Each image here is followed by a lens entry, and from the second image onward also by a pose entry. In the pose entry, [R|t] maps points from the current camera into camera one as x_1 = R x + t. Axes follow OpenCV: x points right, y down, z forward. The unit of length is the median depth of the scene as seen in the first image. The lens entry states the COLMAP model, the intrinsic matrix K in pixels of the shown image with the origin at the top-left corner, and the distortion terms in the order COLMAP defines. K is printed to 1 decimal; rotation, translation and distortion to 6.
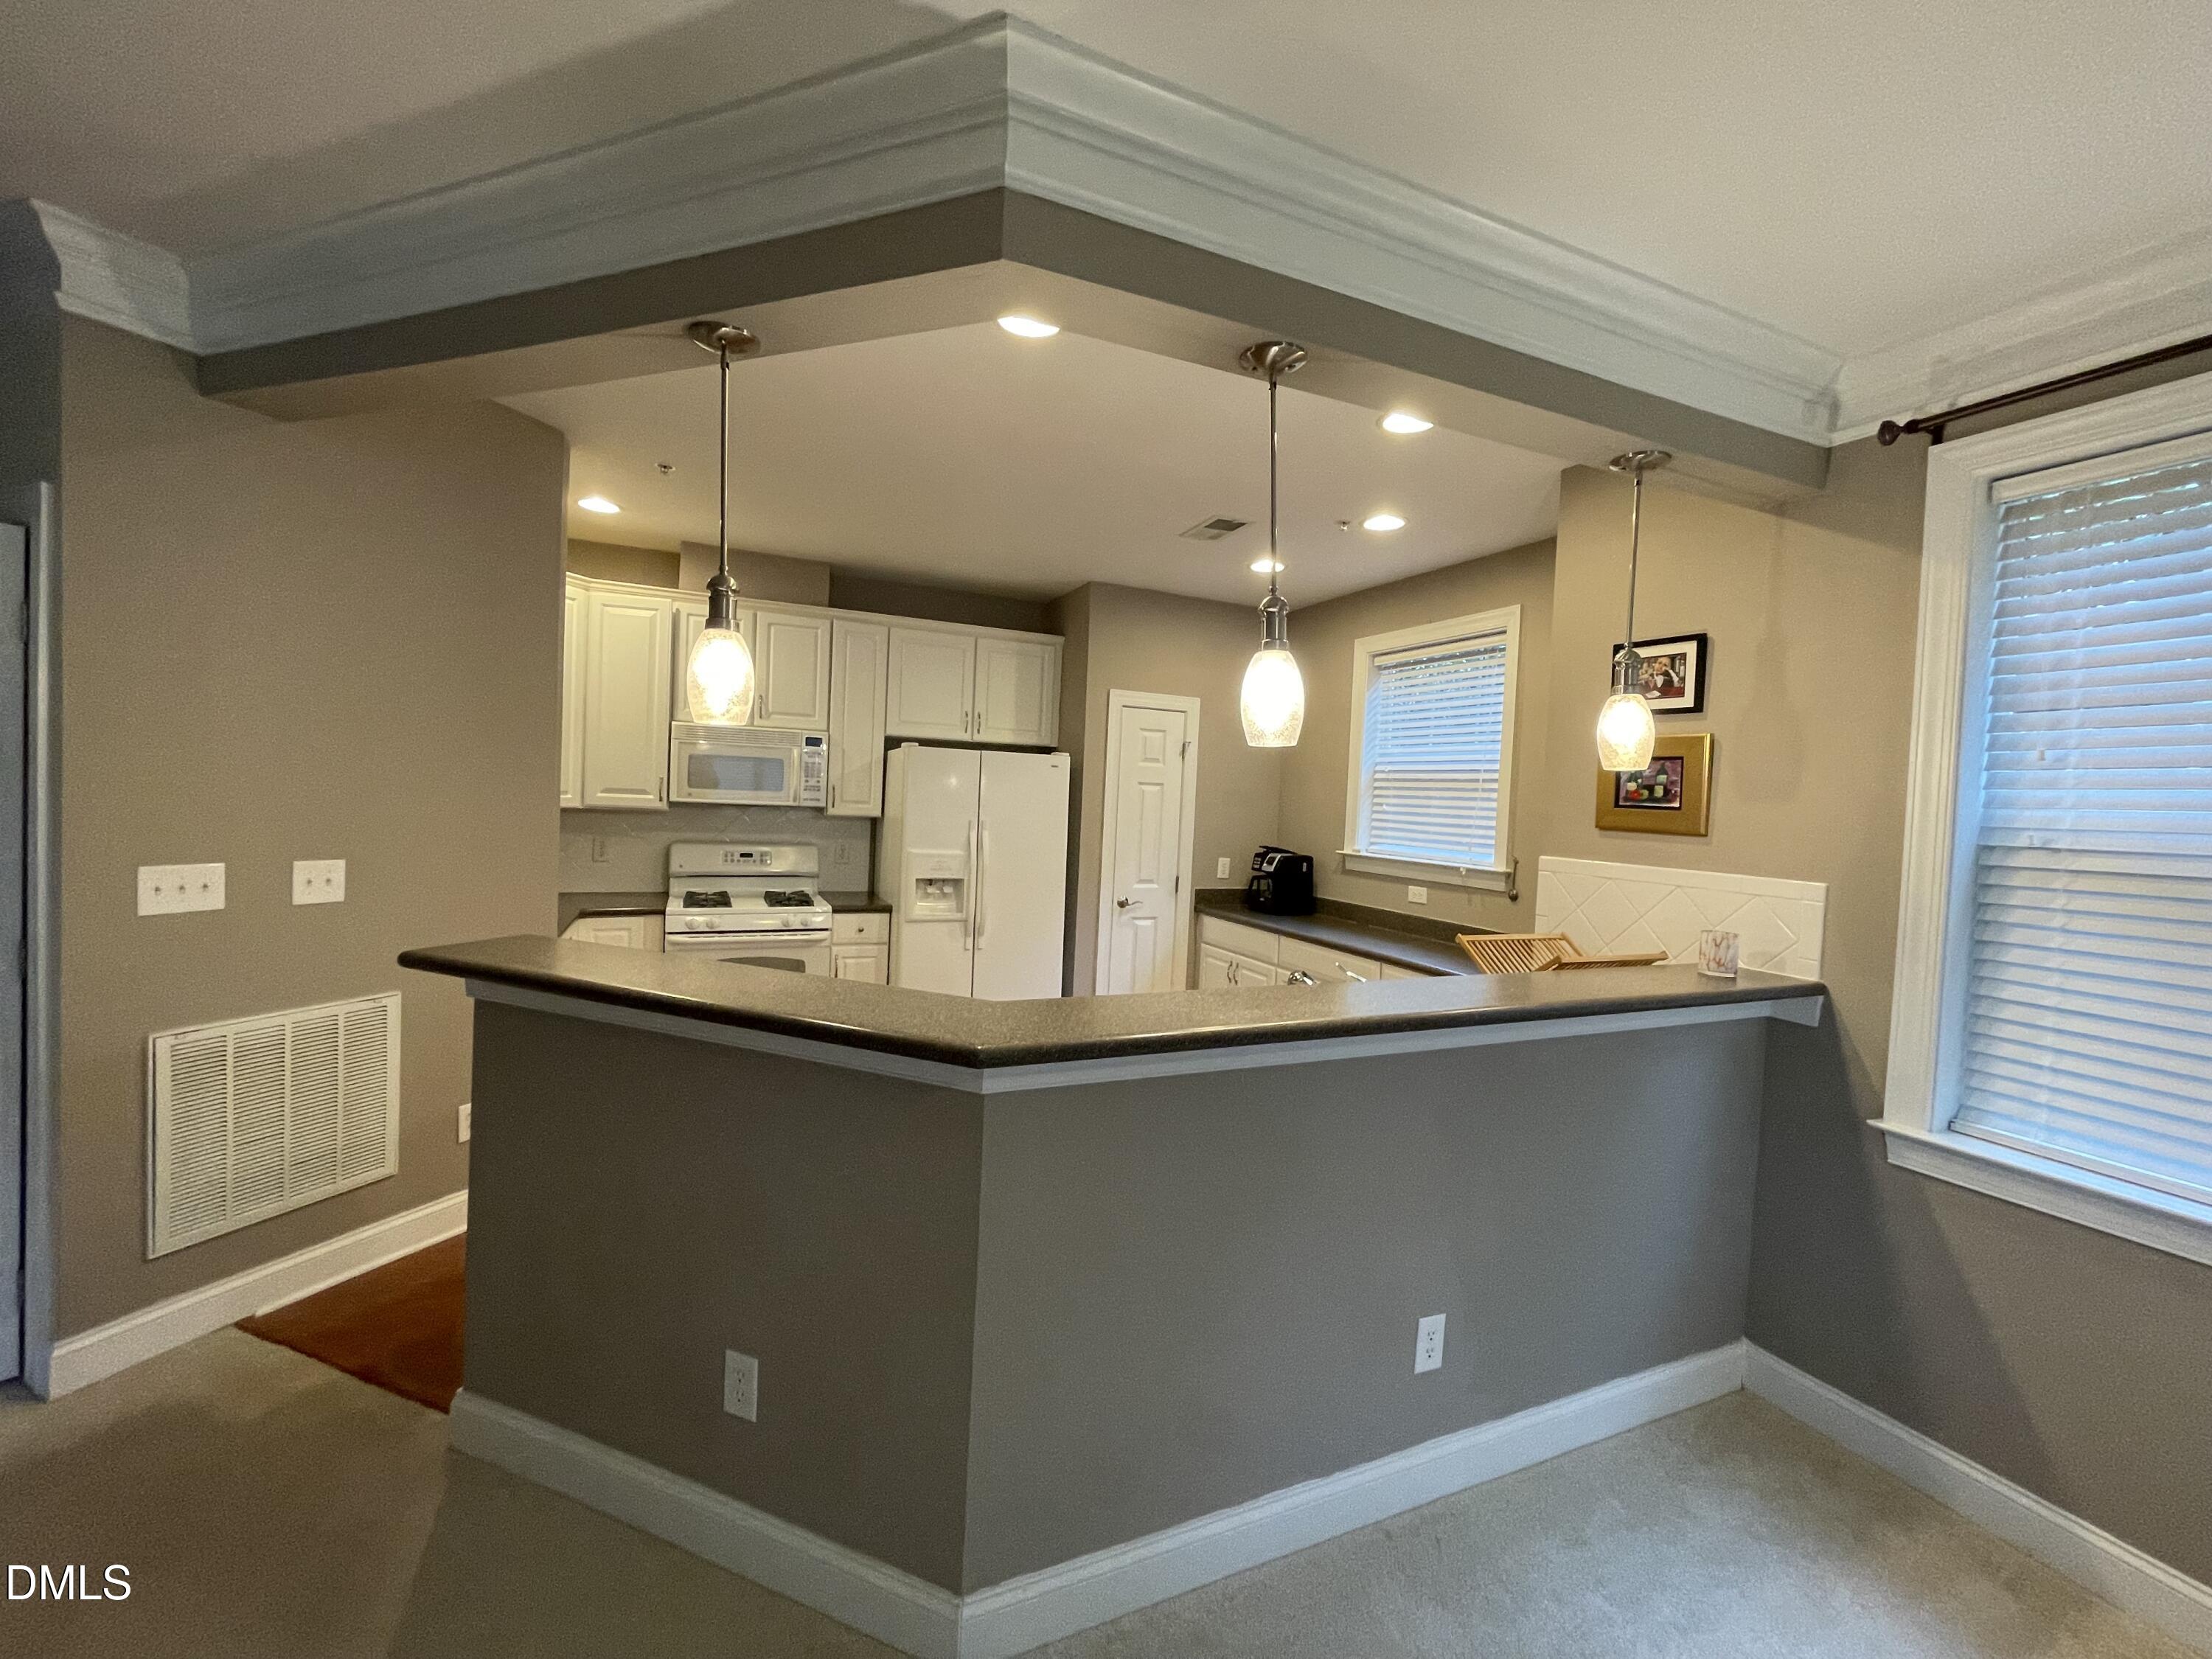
lens RADIAL K [[891.1, 0, 1107.1], [0, 891.1, 822.3], [0, 0, 1]] dist [-0.001919, -0.000211]
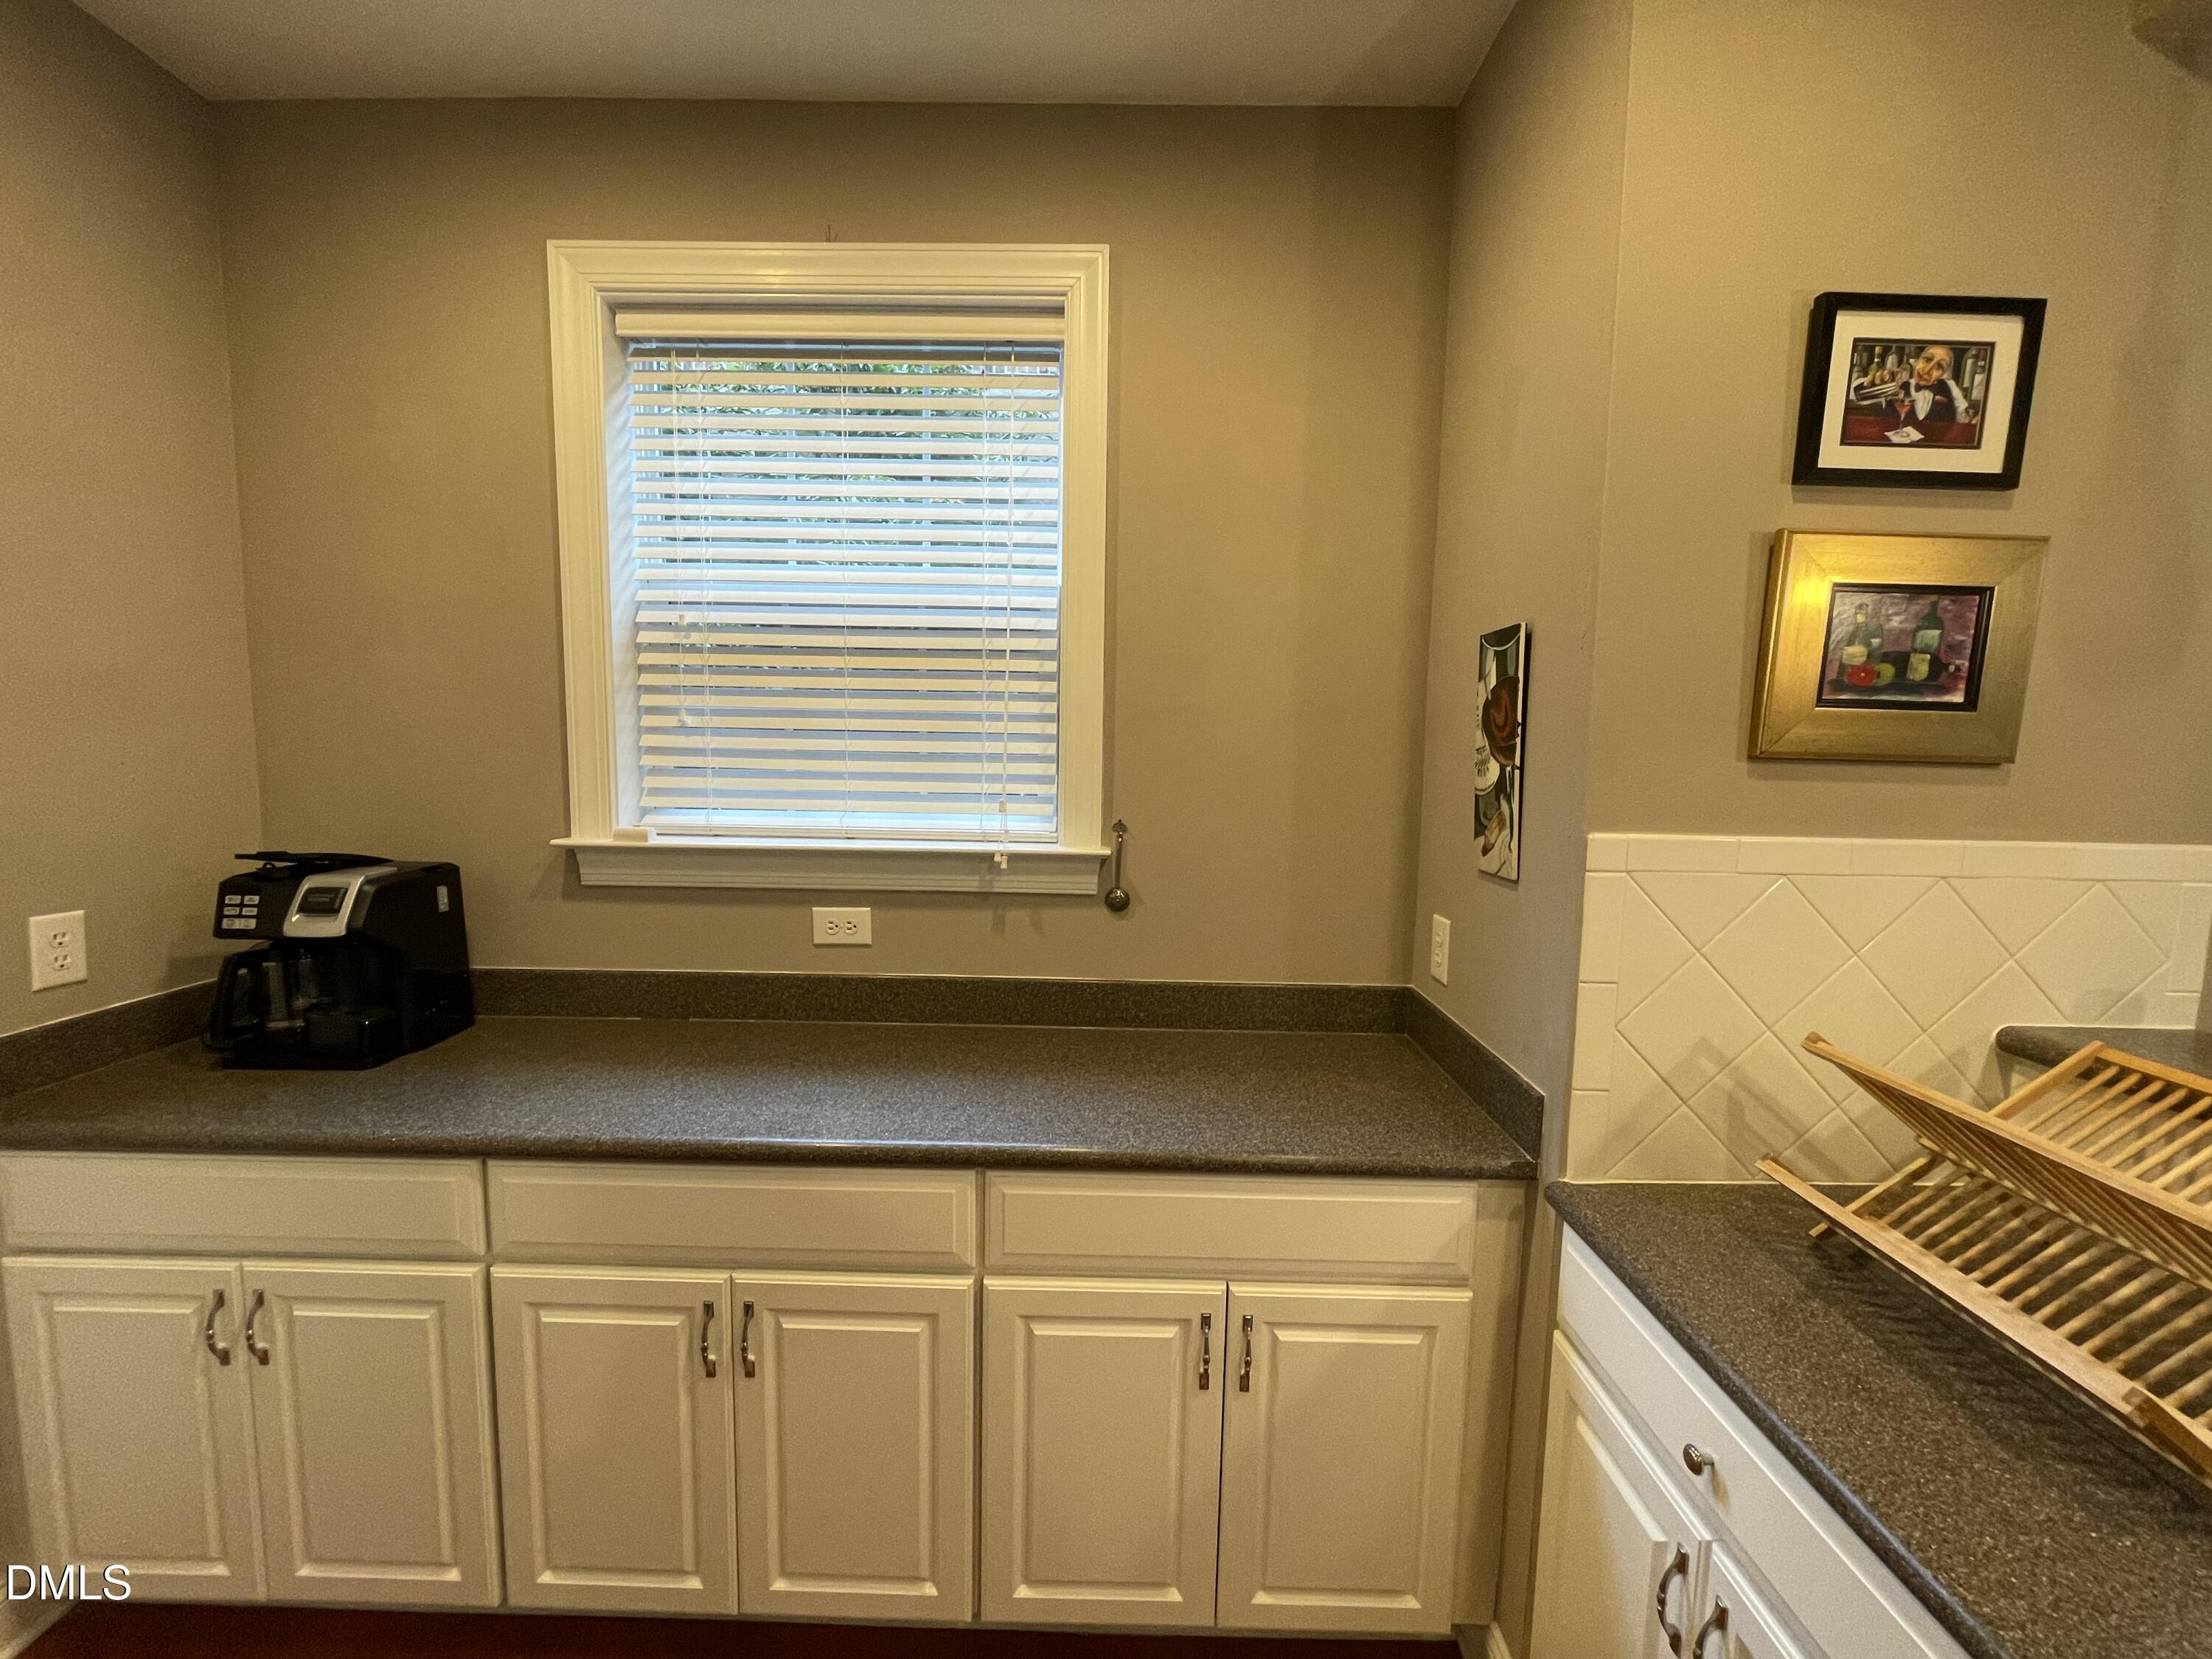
lens RADIAL K [[895.5, 0, 1104.8], [0, 895.5, 822.8], [0, 0, 1]] dist [-0.001906, -0.000376]
pose [[0.424750, -0.124798, 0.896668, 0.028682], [0.029362, 0.991831, 0.124134, -0.014890], [-0.904835, -0.026398, 0.424944, 0.690734]]
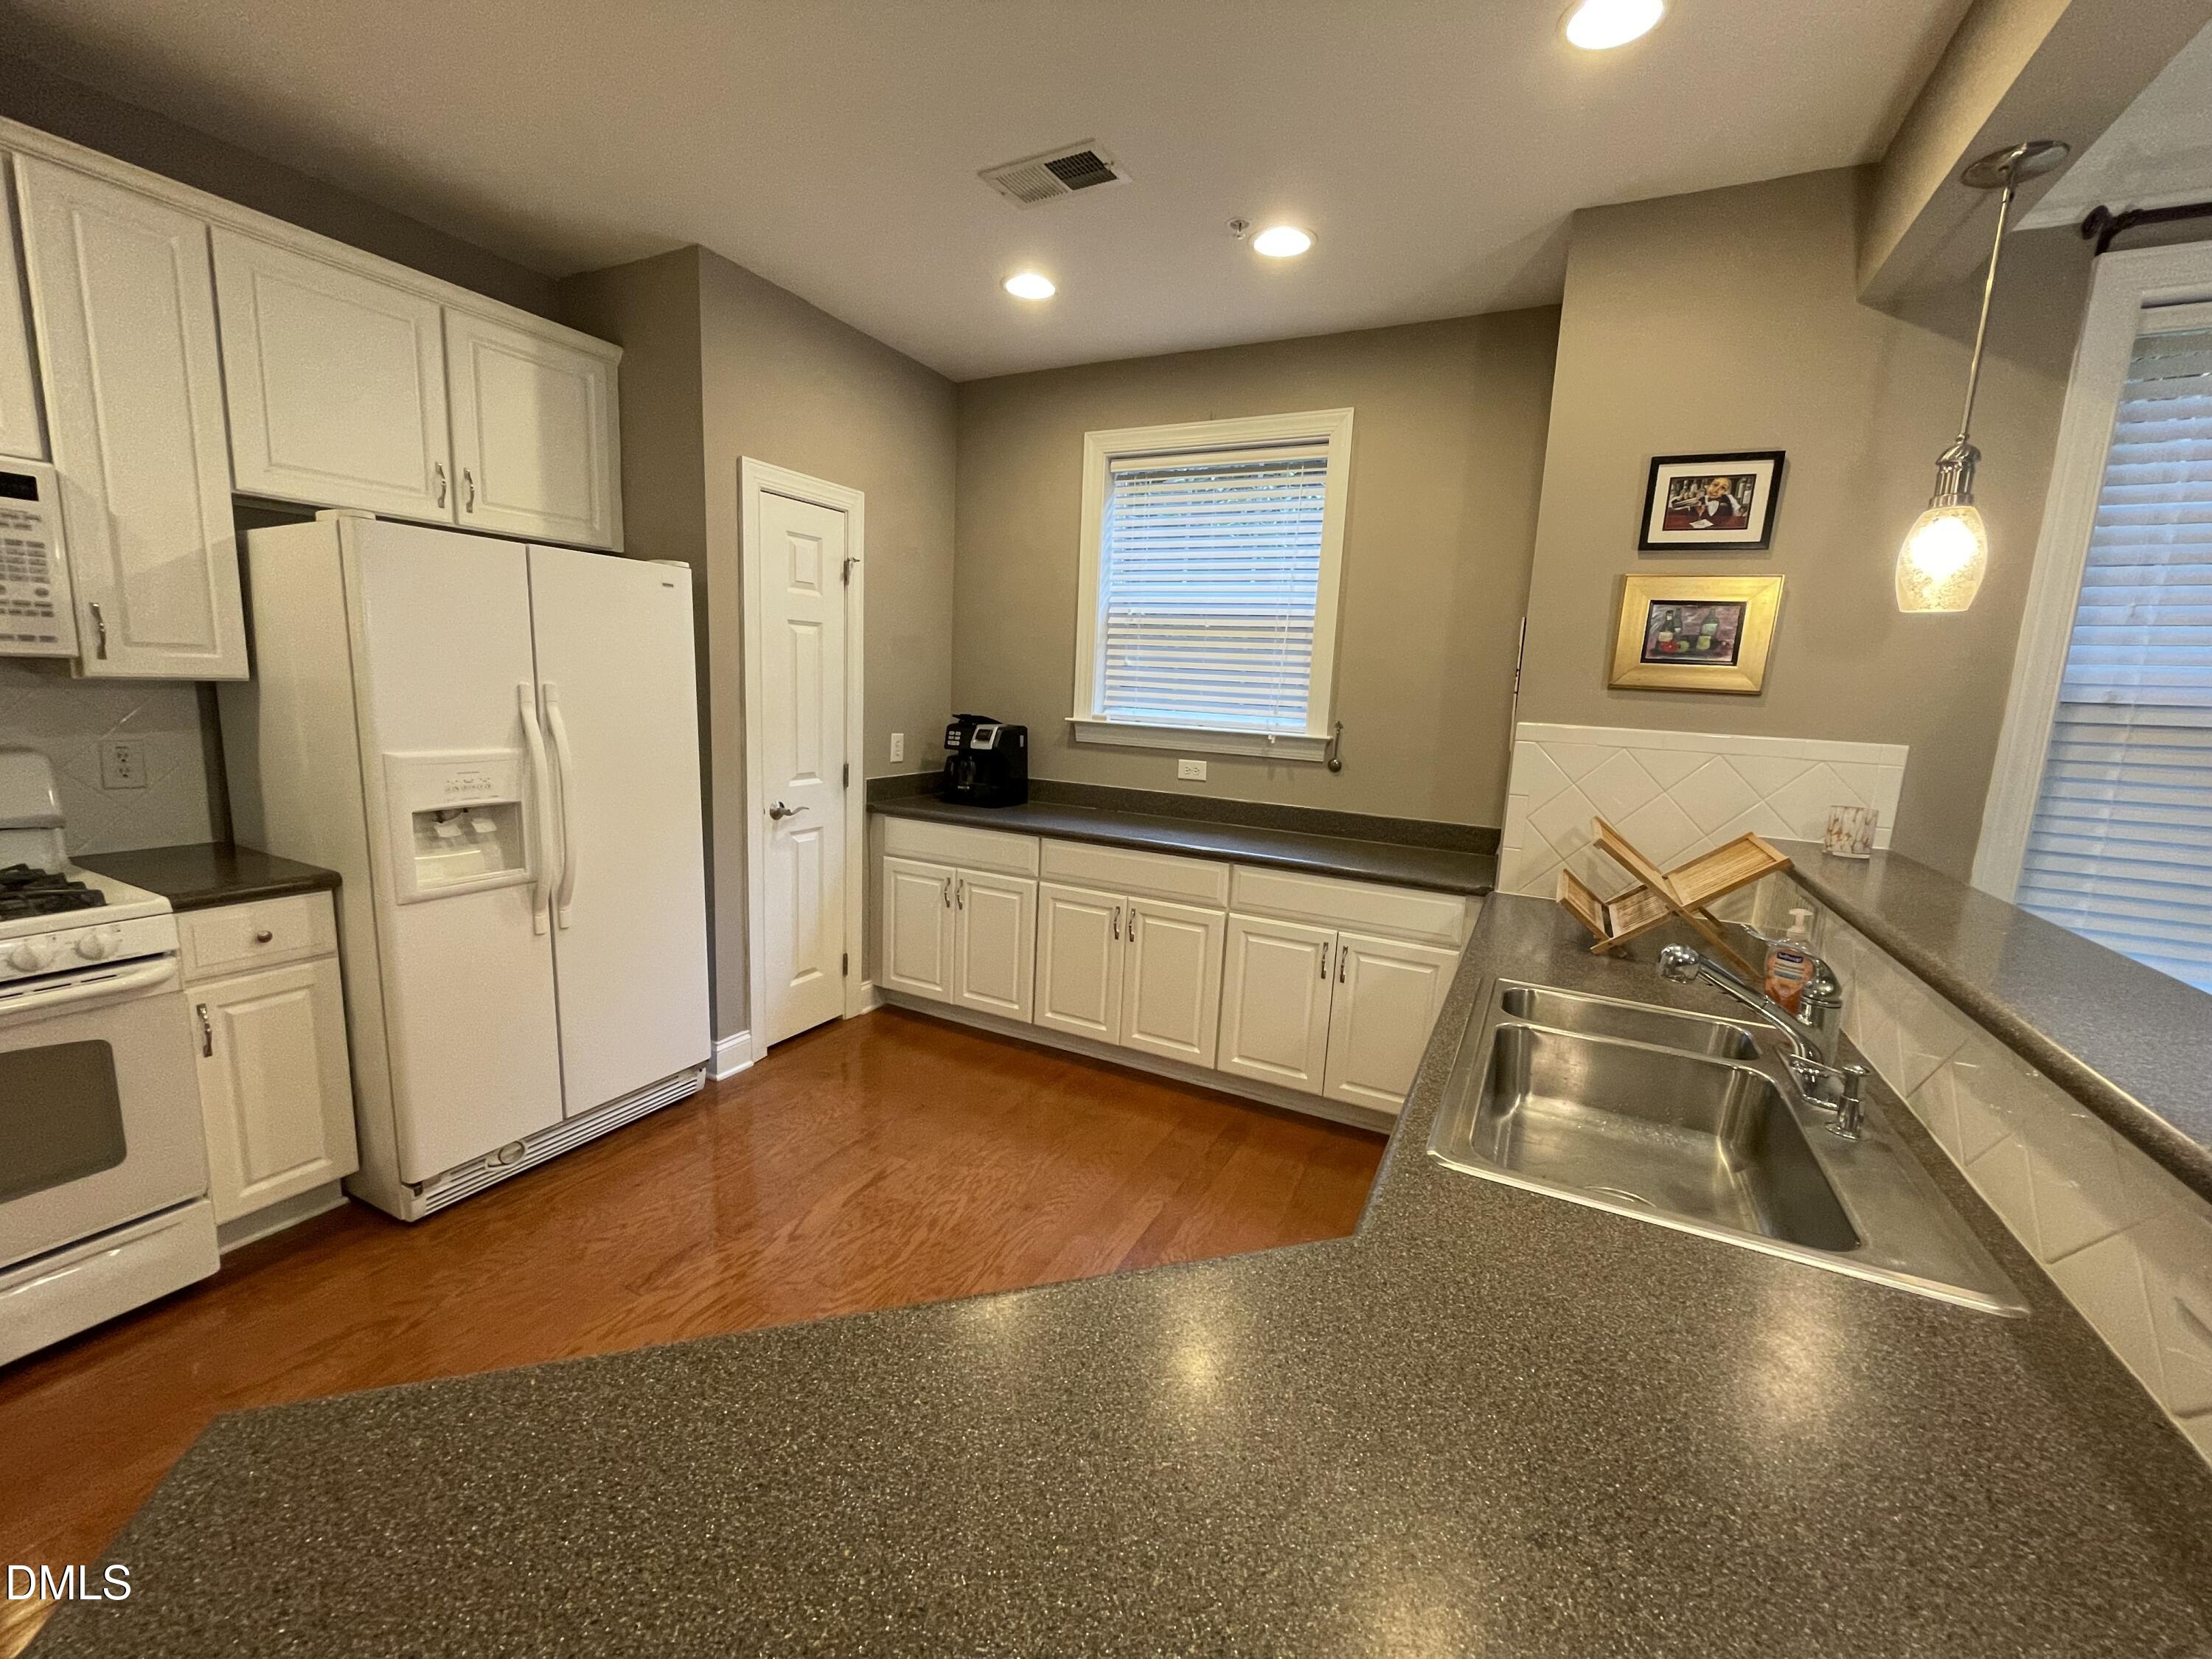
lens RADIAL K [[891.1, 0, 1107.1], [0, 891.1, 822.3], [0, 0, 1]] dist [-0.001919, -0.000211]
pose [[0.780204, -0.109029, 0.615950, -0.215528], [0.007935, 0.986339, 0.164540, -0.006085], [-0.625475, -0.123487, 0.770410, 0.401139]]
